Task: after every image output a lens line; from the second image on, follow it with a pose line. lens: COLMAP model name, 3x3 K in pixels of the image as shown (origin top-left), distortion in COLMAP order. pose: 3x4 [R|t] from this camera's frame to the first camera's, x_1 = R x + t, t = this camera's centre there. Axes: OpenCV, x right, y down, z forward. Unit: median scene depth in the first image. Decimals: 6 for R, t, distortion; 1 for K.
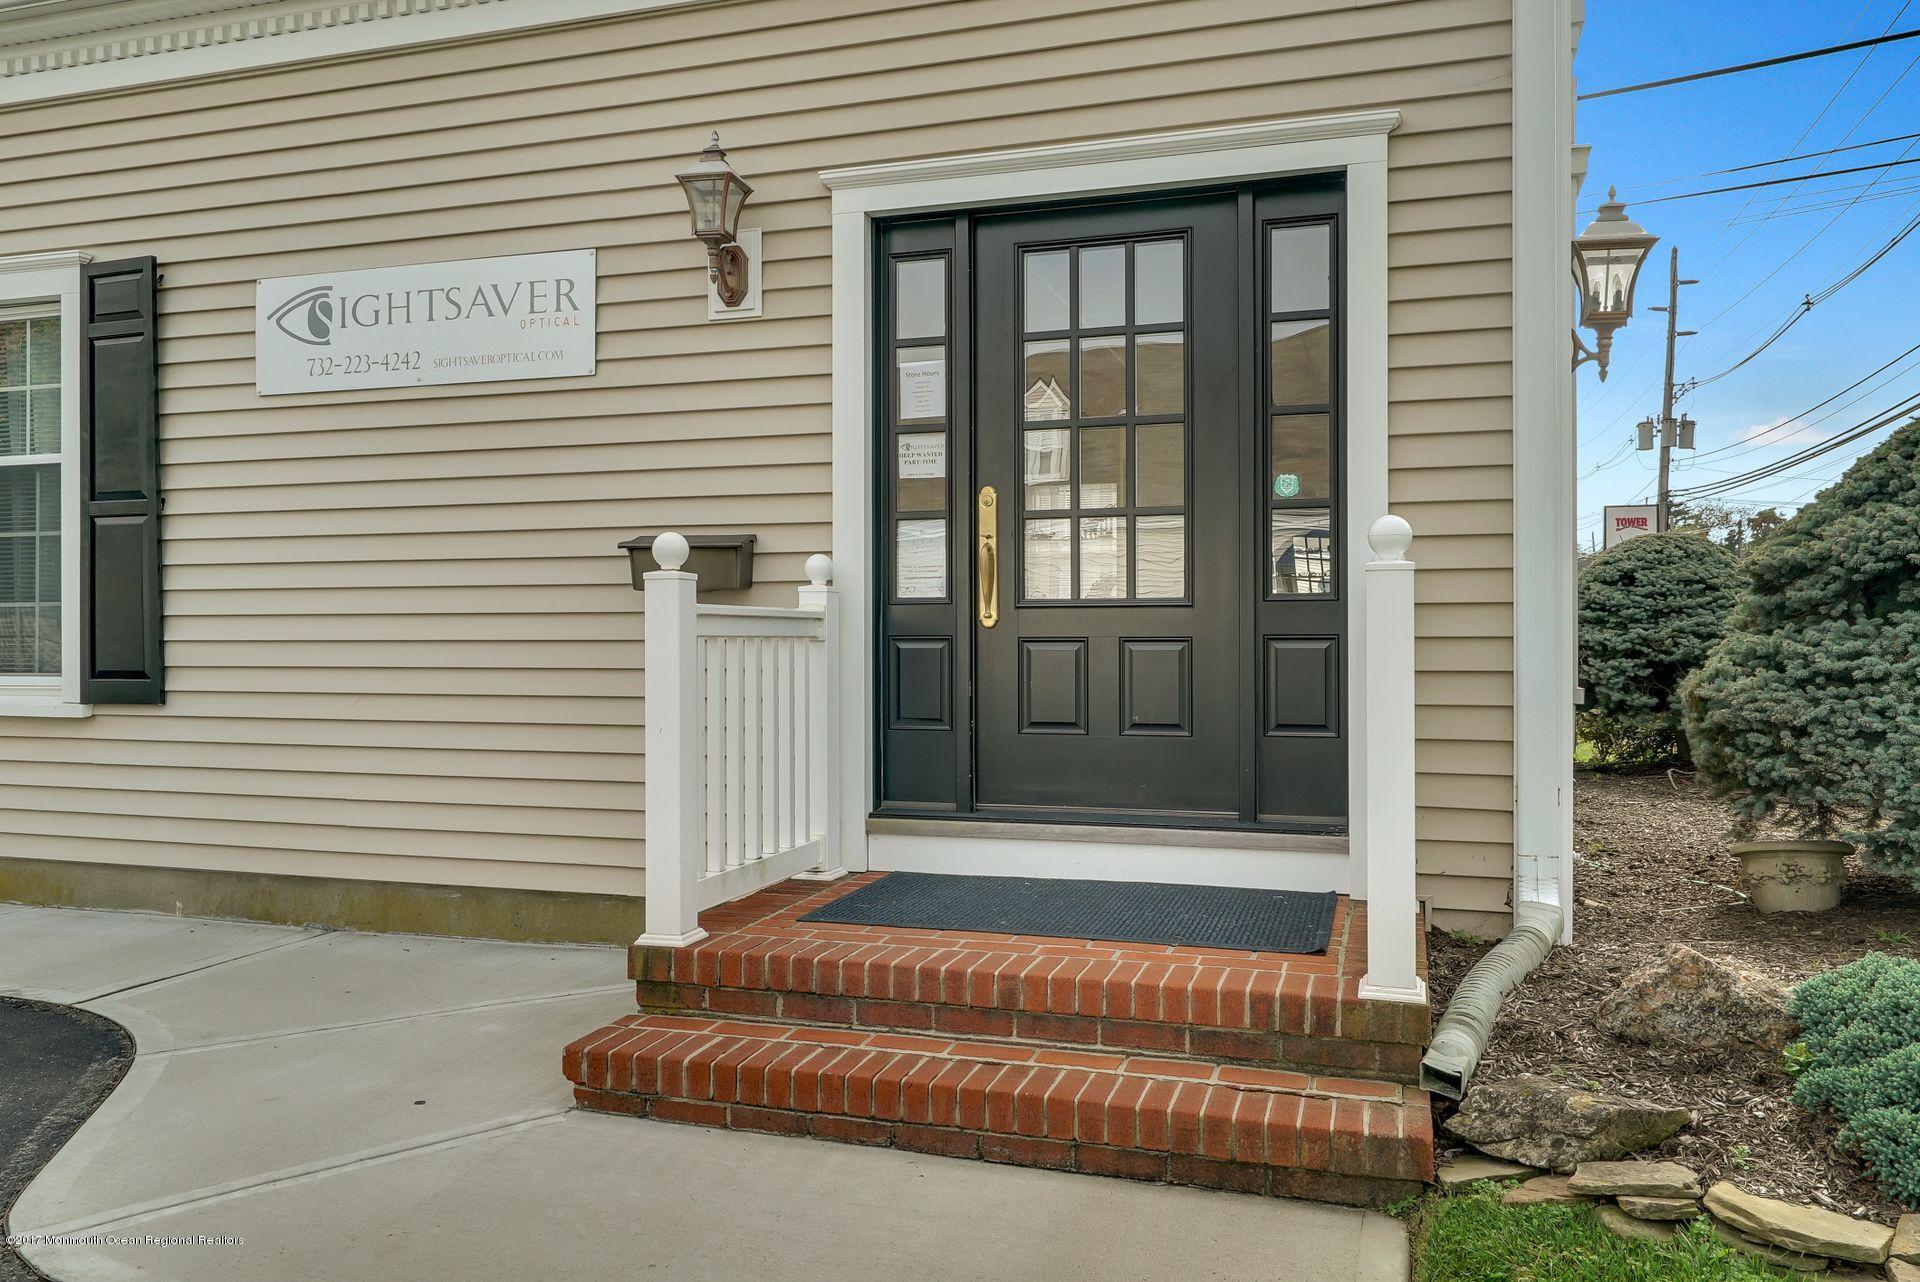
lens RADIAL K [[1330.3, 0, 1000.3], [0, 1330.3, 641.2], [0, 0, 1]] dist [0.000116, 0.000609]
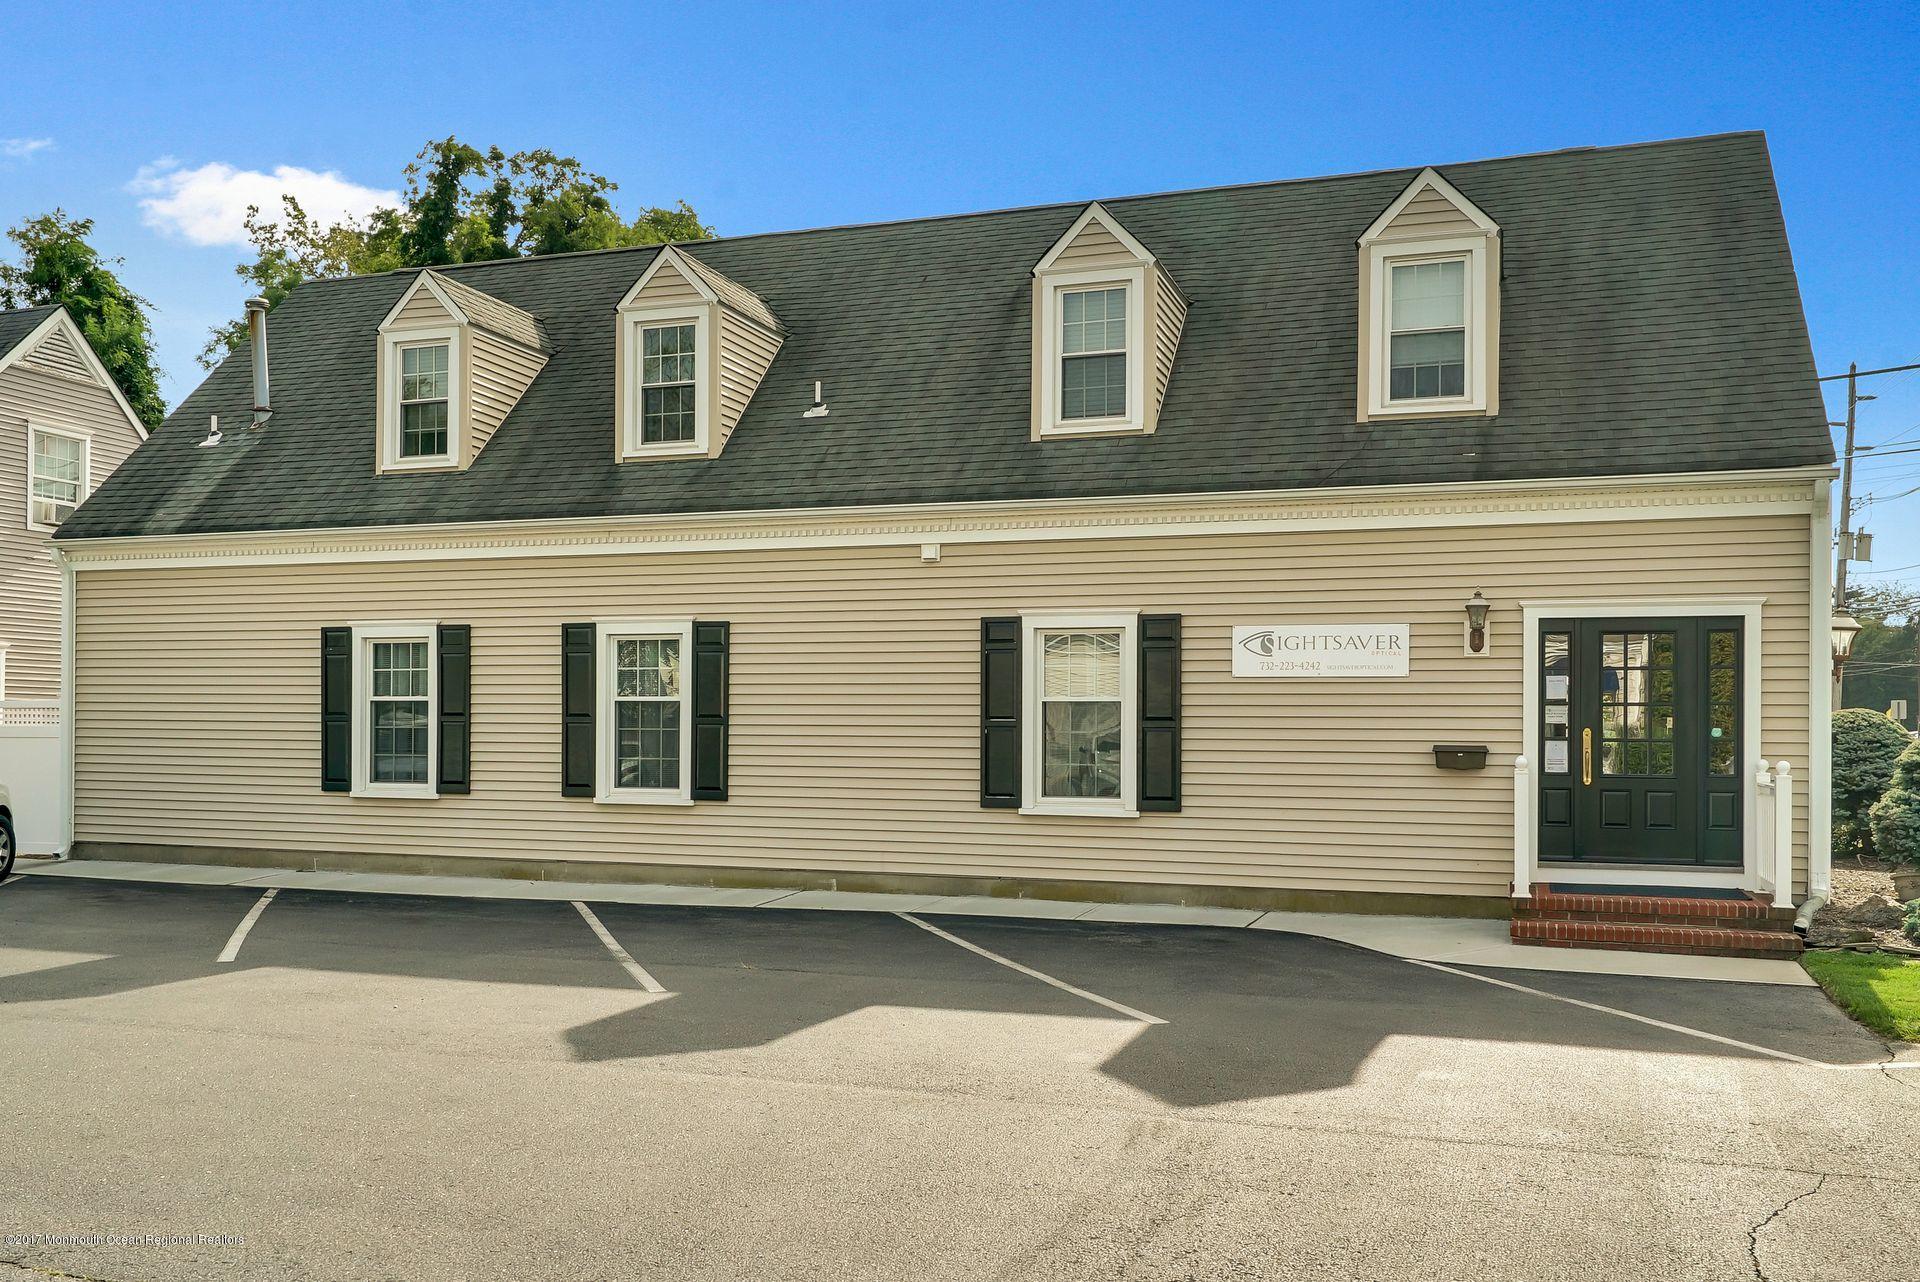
lens RADIAL K [[1585.0, 0, 963.9], [0, 1585.0, 731.0], [0, 0, 1]] dist [0.005401, -0.008174]
pose [[0.999311, 0.007181, -0.036425, -1.031770], [-0.007046, 0.999968, 0.003829, -0.110749], [0.036452, -0.003569, 0.999329, -1.943179]]
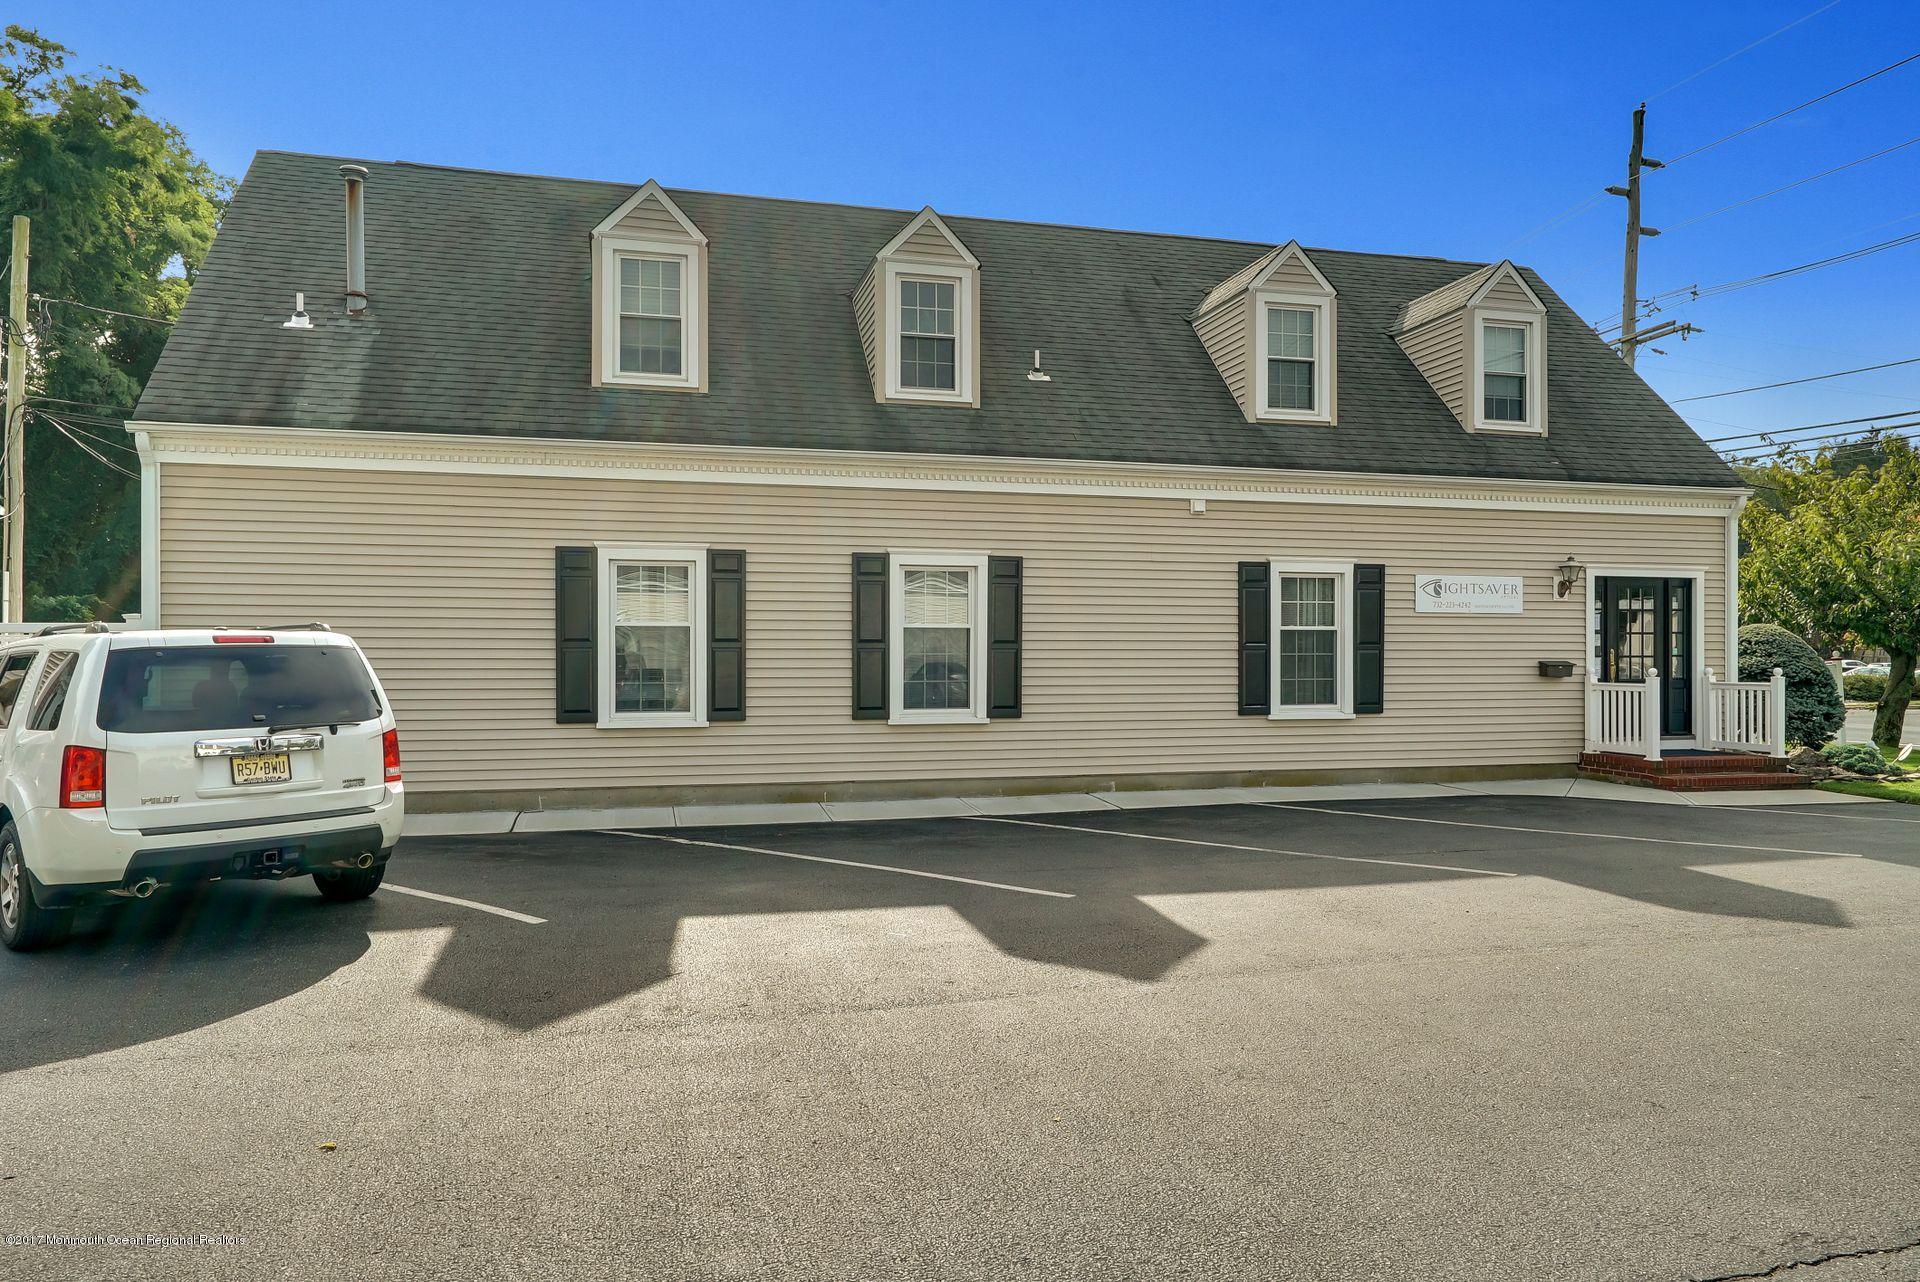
lens RADIAL K [[1330.3, 0, 1000.3], [0, 1330.3, 641.2], [0, 0, 1]] dist [0.000116, 0.000609]
pose [[0.847200, 0.004741, 0.531254, -3.385859], [-0.002270, 0.999983, -0.005304, -0.110344], [-0.531270, 0.003287, 0.847196, -1.239171]]
